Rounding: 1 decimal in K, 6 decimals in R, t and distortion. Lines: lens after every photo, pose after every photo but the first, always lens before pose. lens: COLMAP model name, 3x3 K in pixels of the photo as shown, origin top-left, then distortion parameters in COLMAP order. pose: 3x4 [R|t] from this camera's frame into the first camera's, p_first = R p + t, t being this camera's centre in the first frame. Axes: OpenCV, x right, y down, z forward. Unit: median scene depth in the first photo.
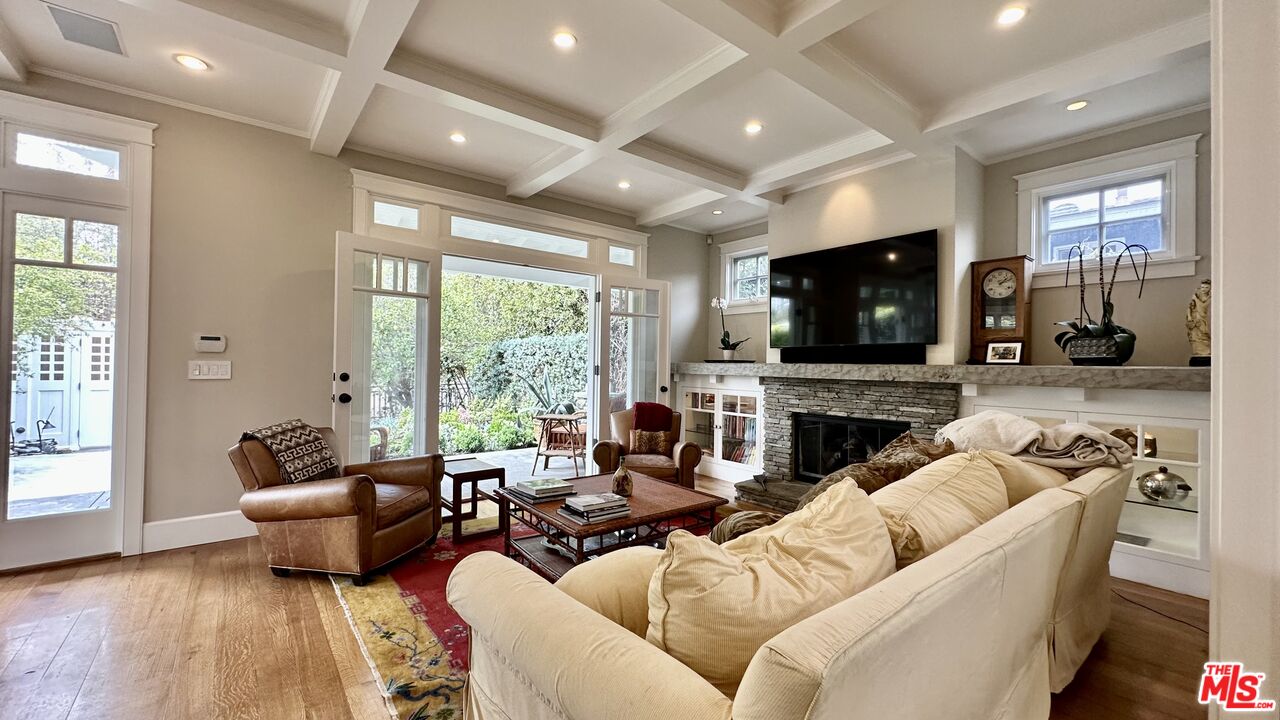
lens RADIAL K [[515.6, 0, 630.8], [0, 515.6, 361.0], [0, 0, 1]] dist [-0.001601, 0.002430]
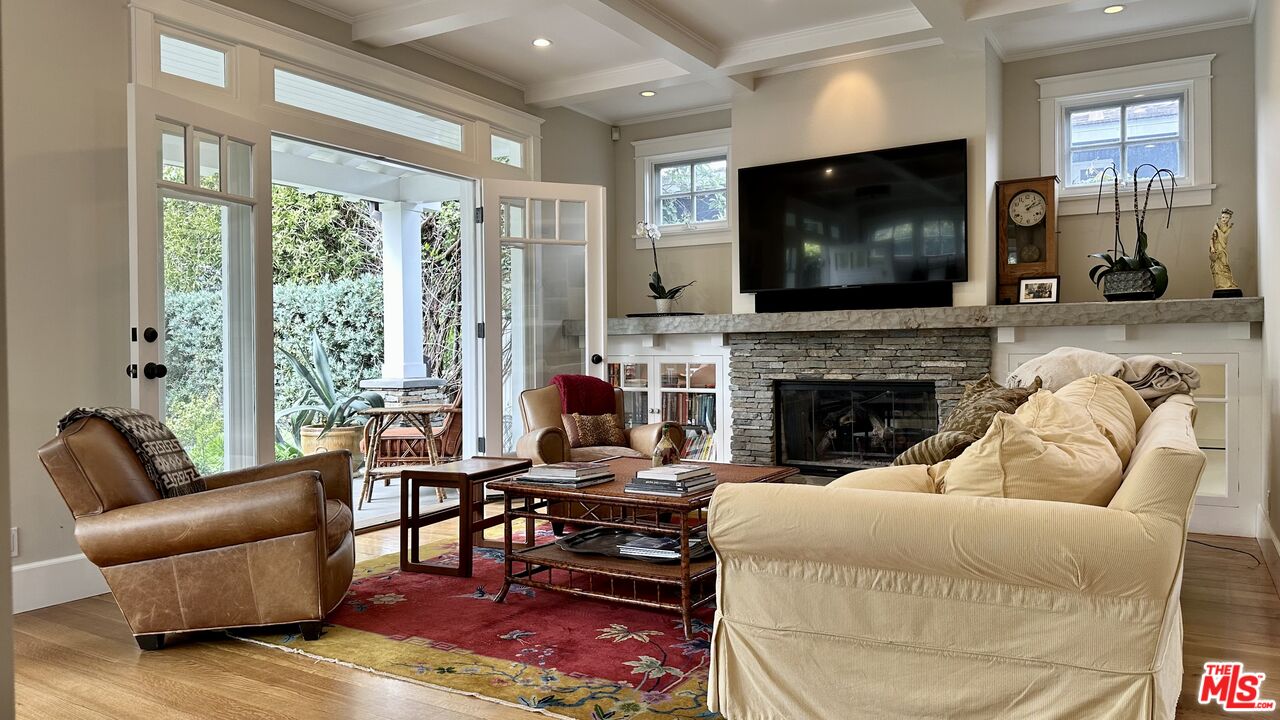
lens RADIAL K [[910.5, 0, 642.9], [0, 910.5, 354.0], [0, 0, 1]] dist [0.056046, -0.034919]
pose [[0.934943, -0.025595, 0.353873, -0.384135], [0.020761, 0.999632, 0.017451, 0.043926], [-0.354190, -0.008968, 0.935131, -0.169242]]
